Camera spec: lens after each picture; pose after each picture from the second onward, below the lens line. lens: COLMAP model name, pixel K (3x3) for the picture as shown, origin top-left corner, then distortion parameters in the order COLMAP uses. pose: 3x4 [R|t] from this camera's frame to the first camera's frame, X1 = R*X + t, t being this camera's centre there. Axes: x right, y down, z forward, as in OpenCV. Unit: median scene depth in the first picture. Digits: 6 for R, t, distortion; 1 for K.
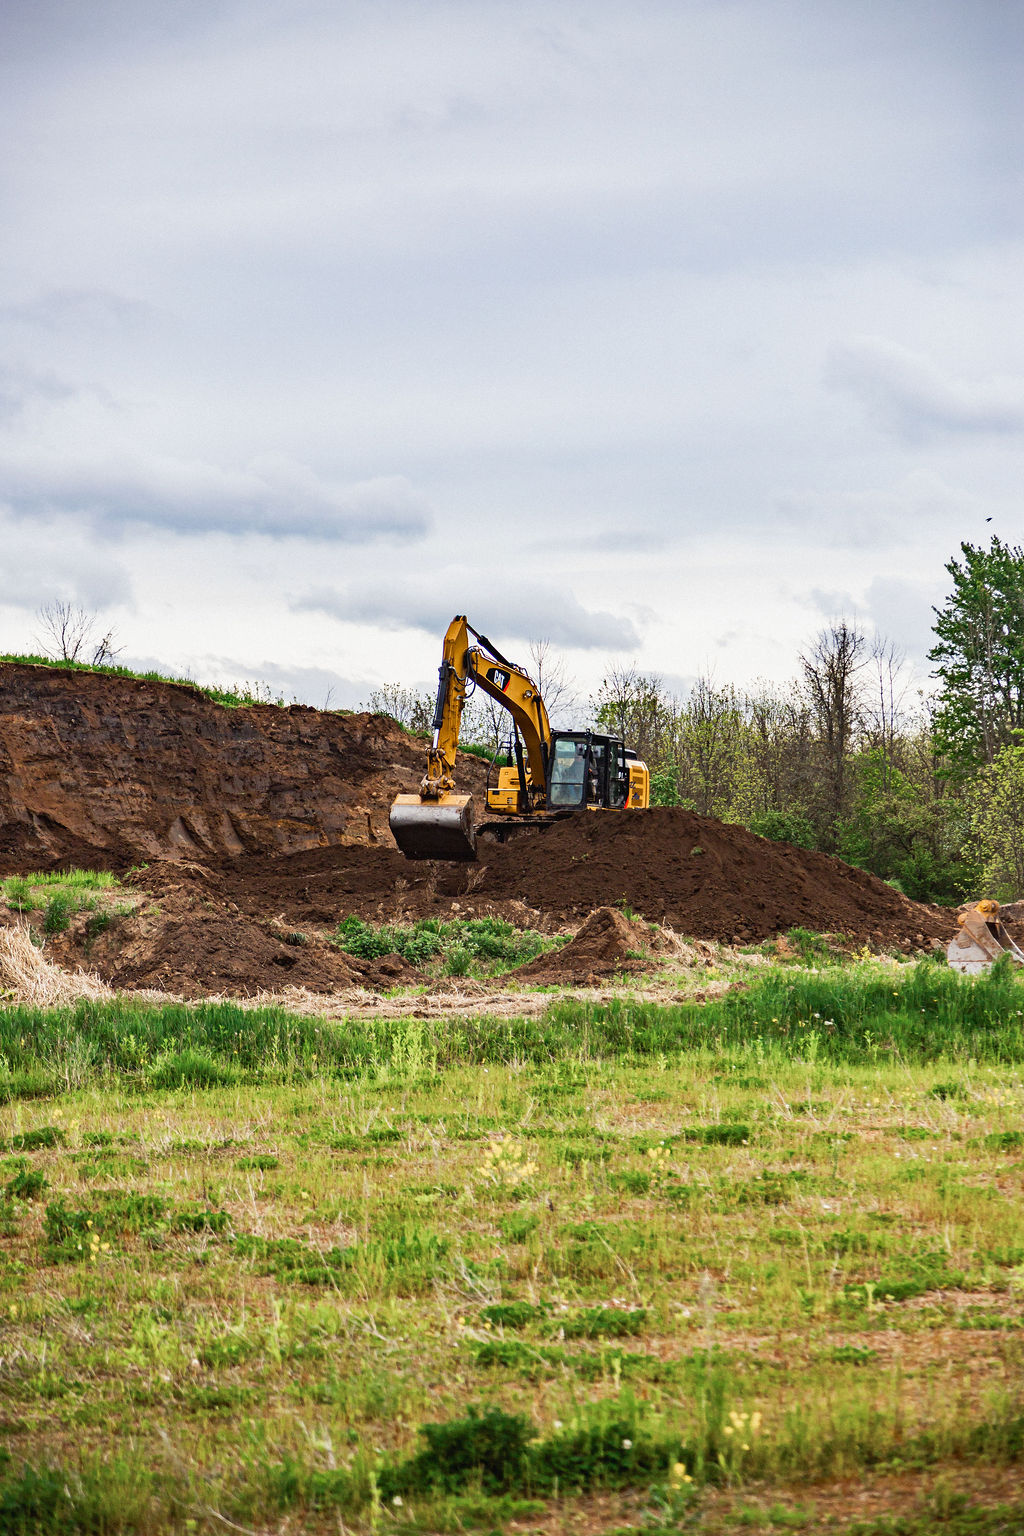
lens RADIAL K [[4310.7, 0, 512.0], [0, 4310.7, 768.0], [0, 0, 1]] dist [-0.228965, 0.358076]
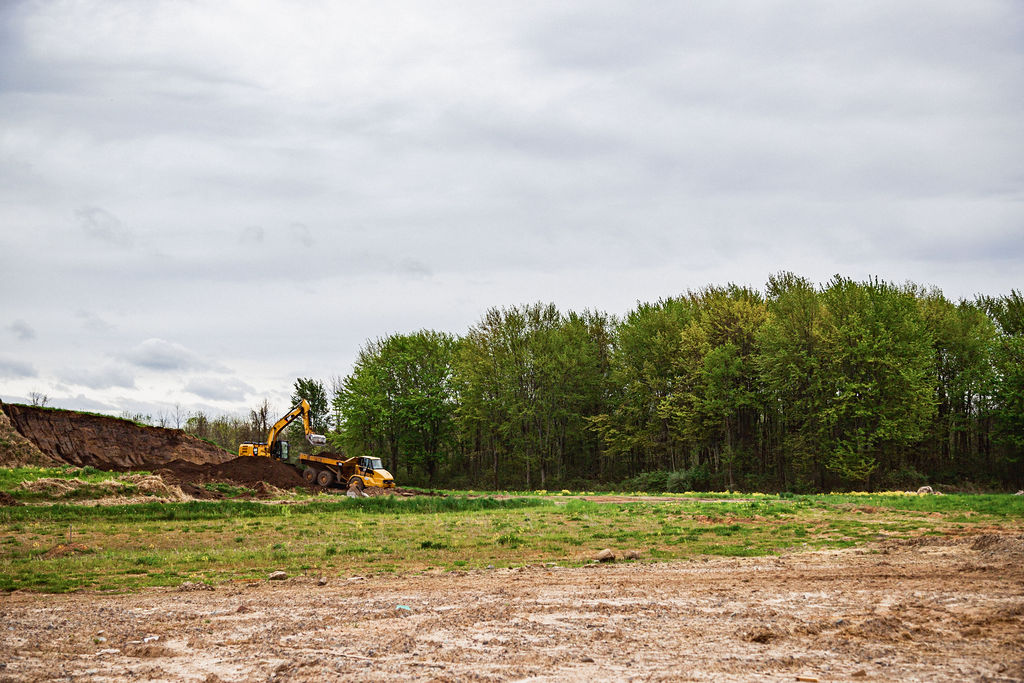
lens RADIAL K [[1413.2, 0, 512.0], [0, 1413.2, 341.5], [0, 0, 1]] dist [0.002431, -0.009985]
pose [[0.955760, 0.043548, 0.290906, -0.241483], [-0.024982, 0.997425, -0.067232, -0.027132], [-0.293085, 0.056990, 0.954386, -0.643957]]
